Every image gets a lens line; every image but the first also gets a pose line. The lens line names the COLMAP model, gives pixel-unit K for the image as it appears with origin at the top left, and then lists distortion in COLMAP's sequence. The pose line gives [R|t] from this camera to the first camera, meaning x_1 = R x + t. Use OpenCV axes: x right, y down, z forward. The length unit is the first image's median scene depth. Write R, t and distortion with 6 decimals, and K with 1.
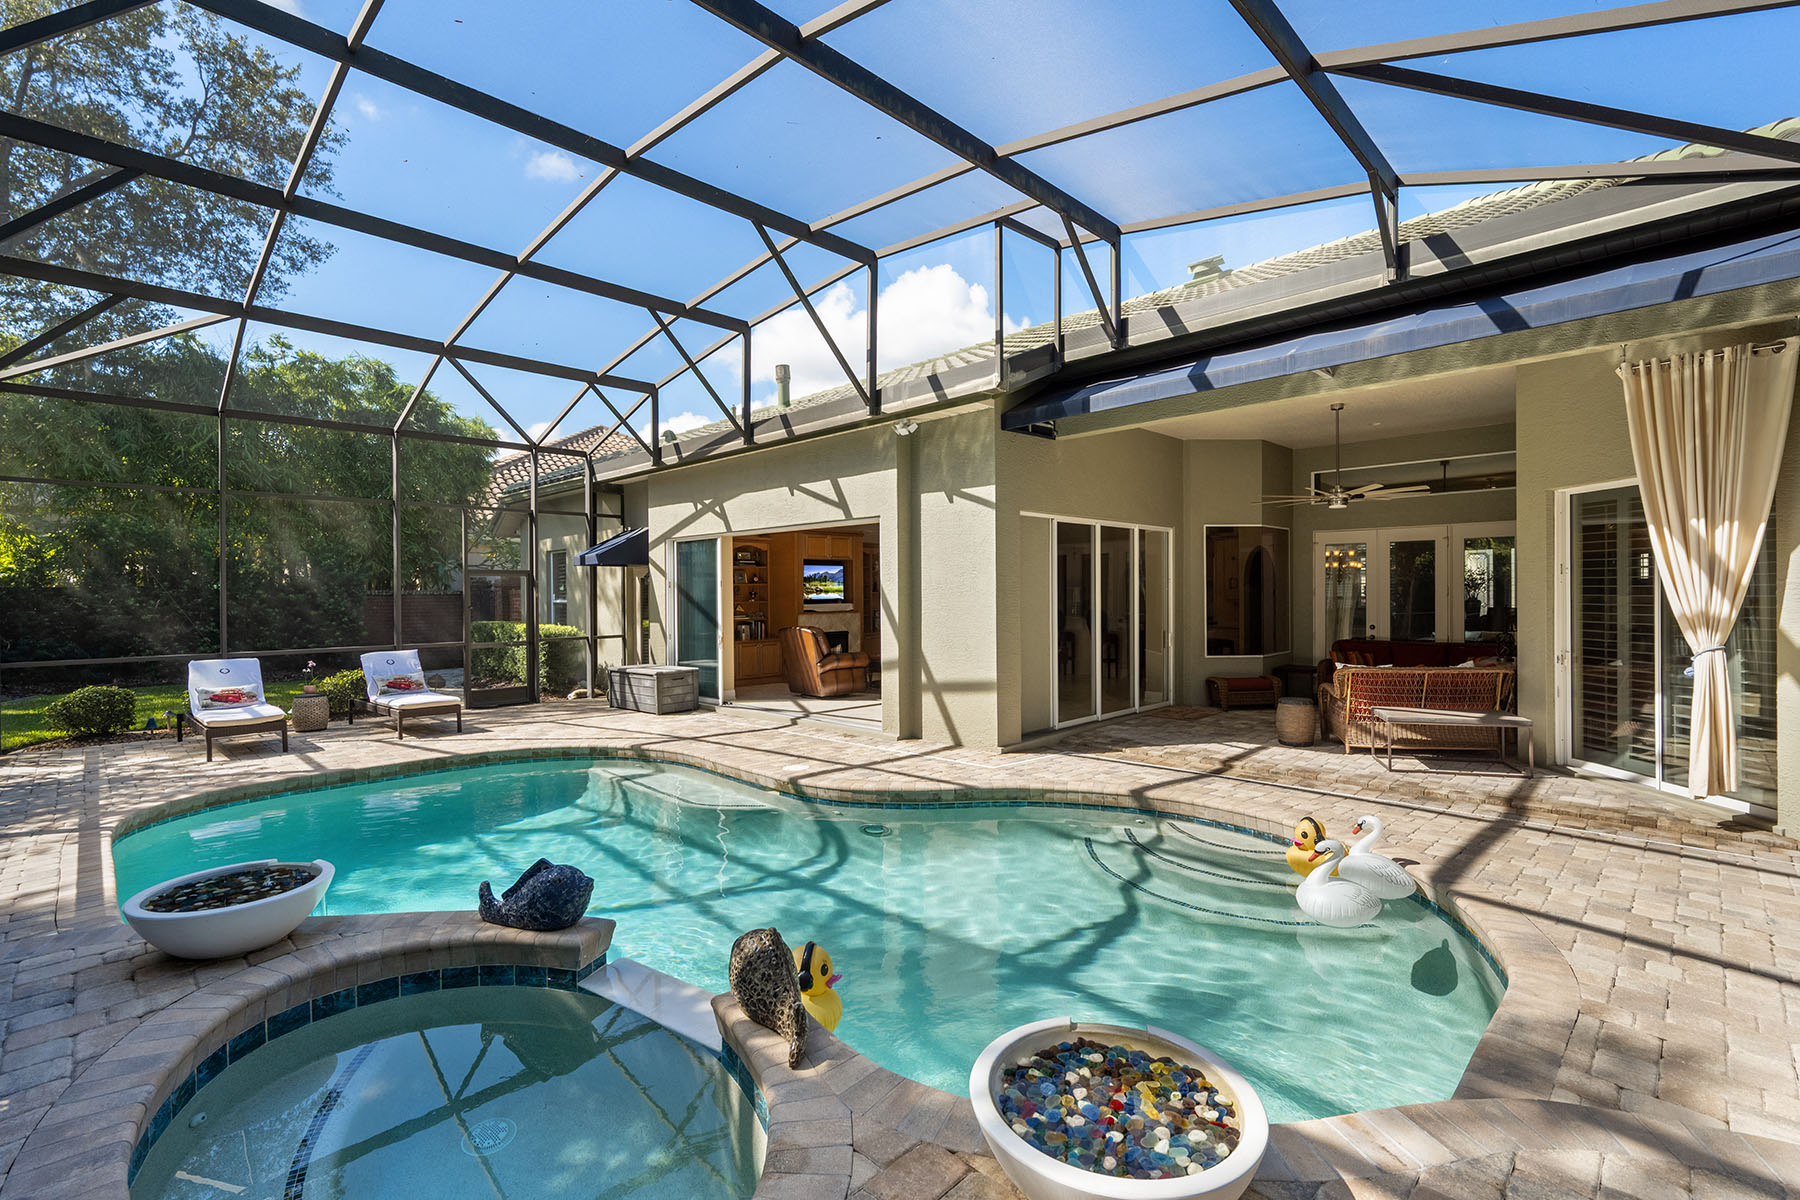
lens RADIAL K [[812.4, 0, 900.0], [0, 812.4, 600.0], [0, 0, 1]] dist [0.000697, 0.000184]
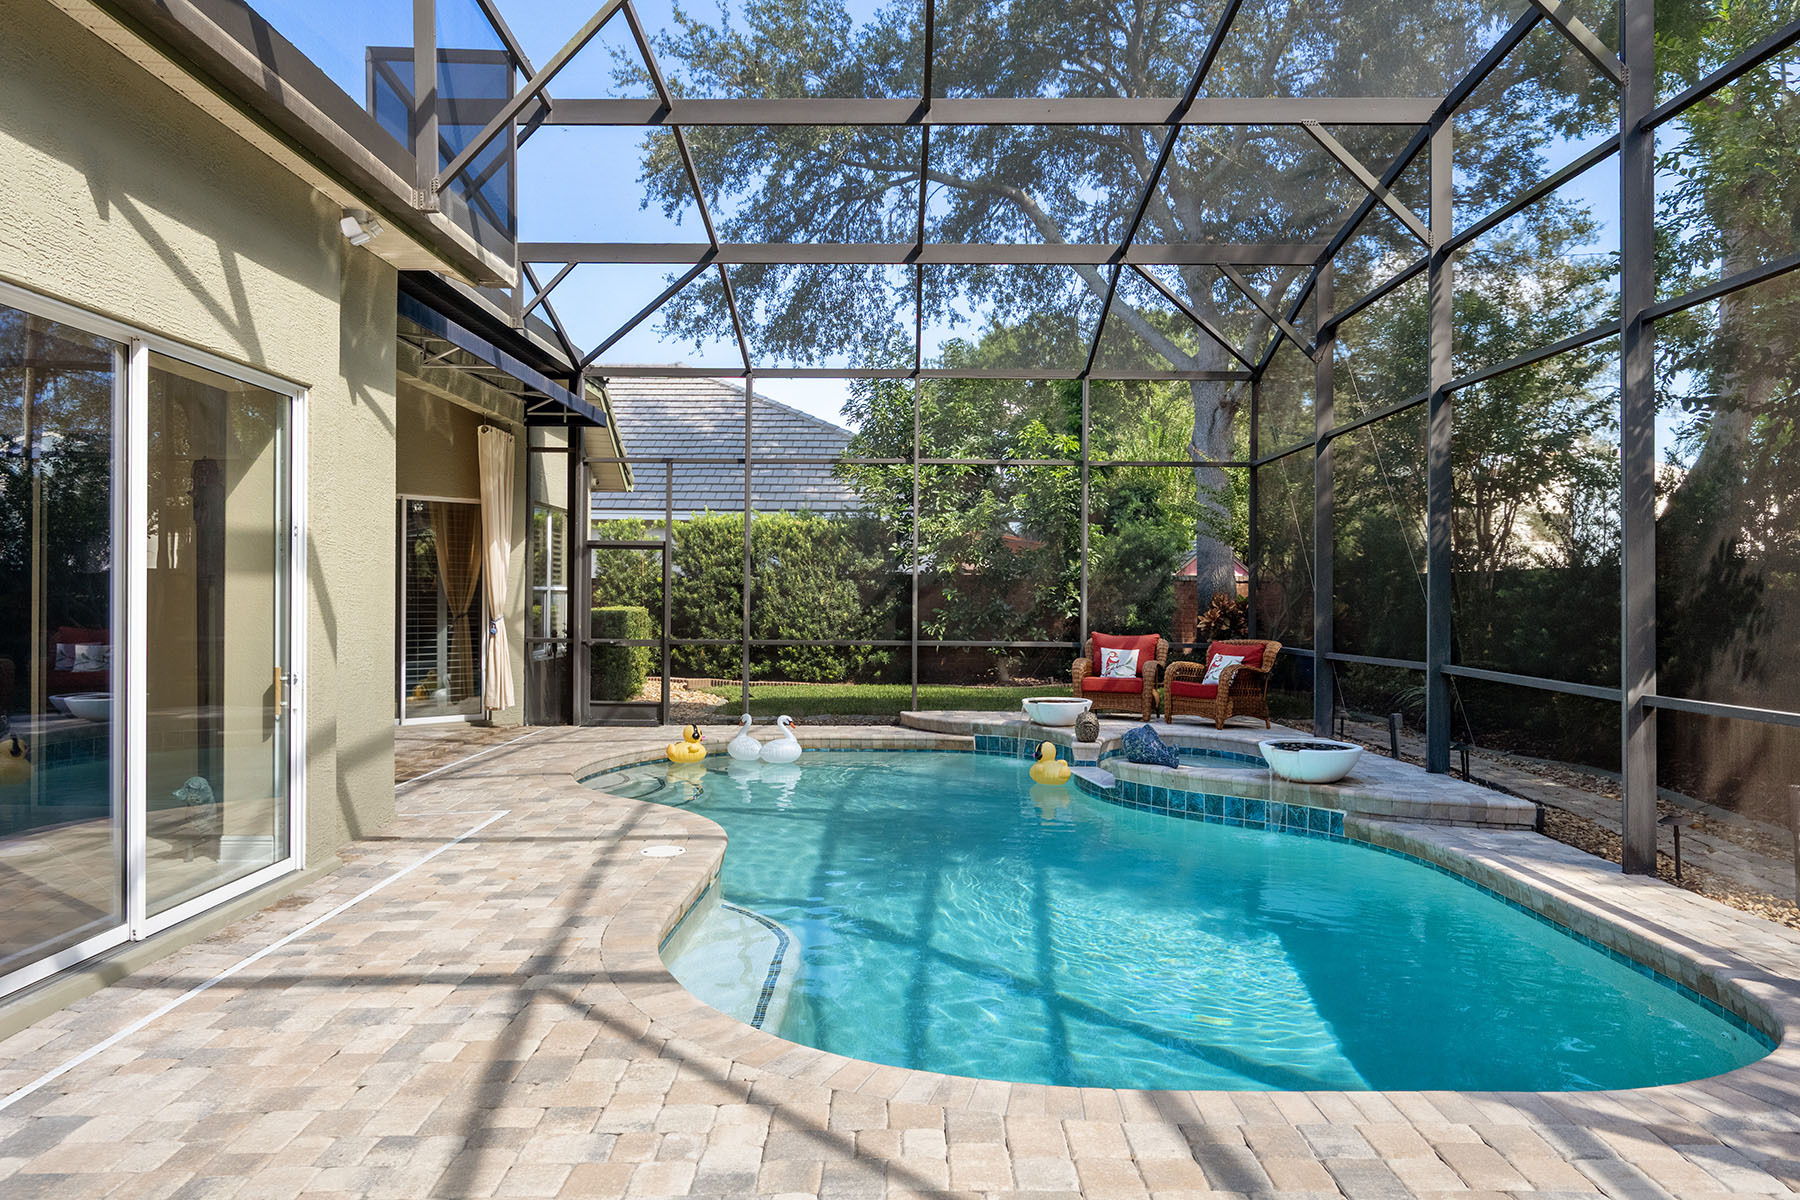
lens RADIAL K [[1161.7, 0, 900.0], [0, 1161.7, 600.0], [0, 0, 1]] dist [-0.019788, -0.000173]
pose [[-0.708611, -0.006868, 0.705566, -0.676359], [-0.004200, 0.999976, 0.005515, 0.009611], [-0.705586, 0.000944, -0.708623, 1.158904]]
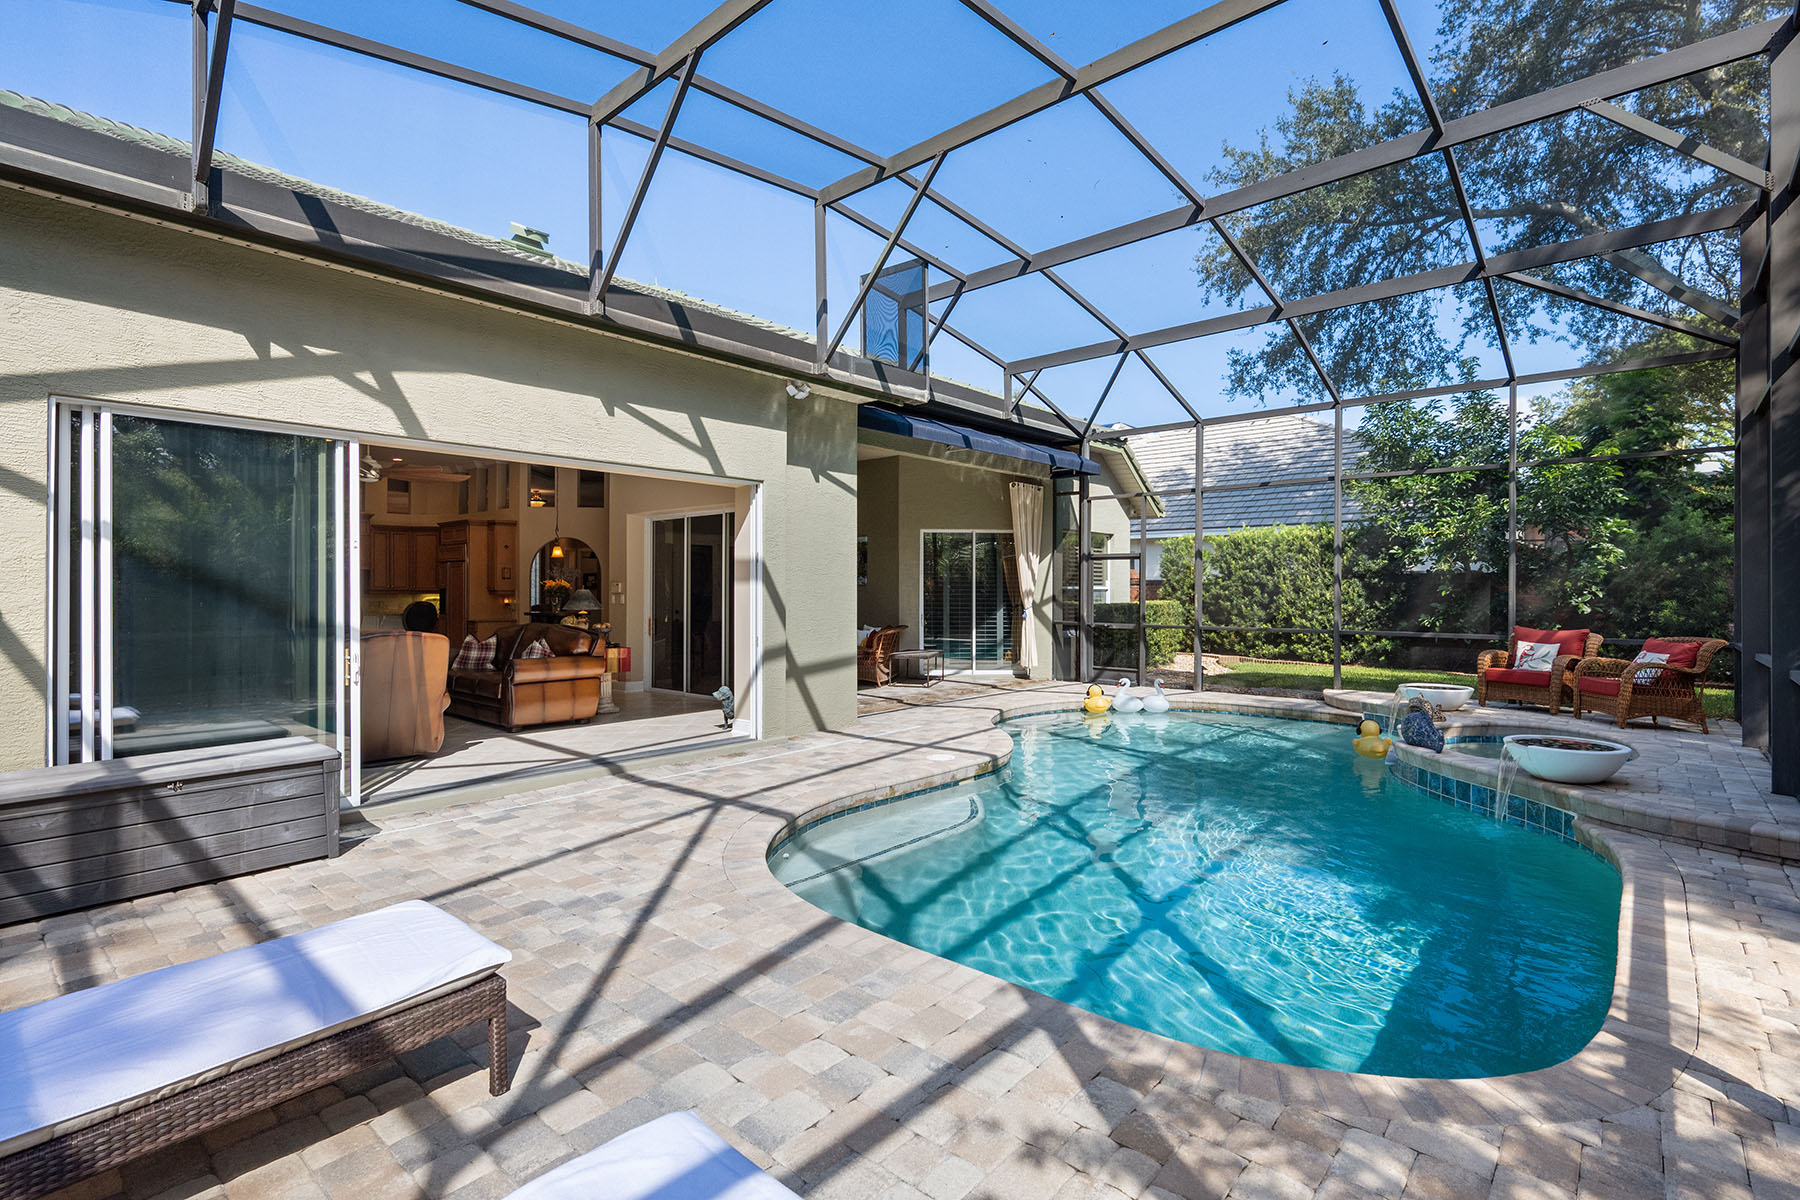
lens RADIAL K [[845.8, 0, 901.9], [0, 845.8, 582.9], [0, 0, 1]] dist [-0.000857, -0.000132]
pose [[-0.060424, 0.009016, 0.998132, -0.861336], [-0.000116, 0.999959, -0.009040, 0.010557], [-0.998173, -0.000662, -0.060421, 0.861596]]
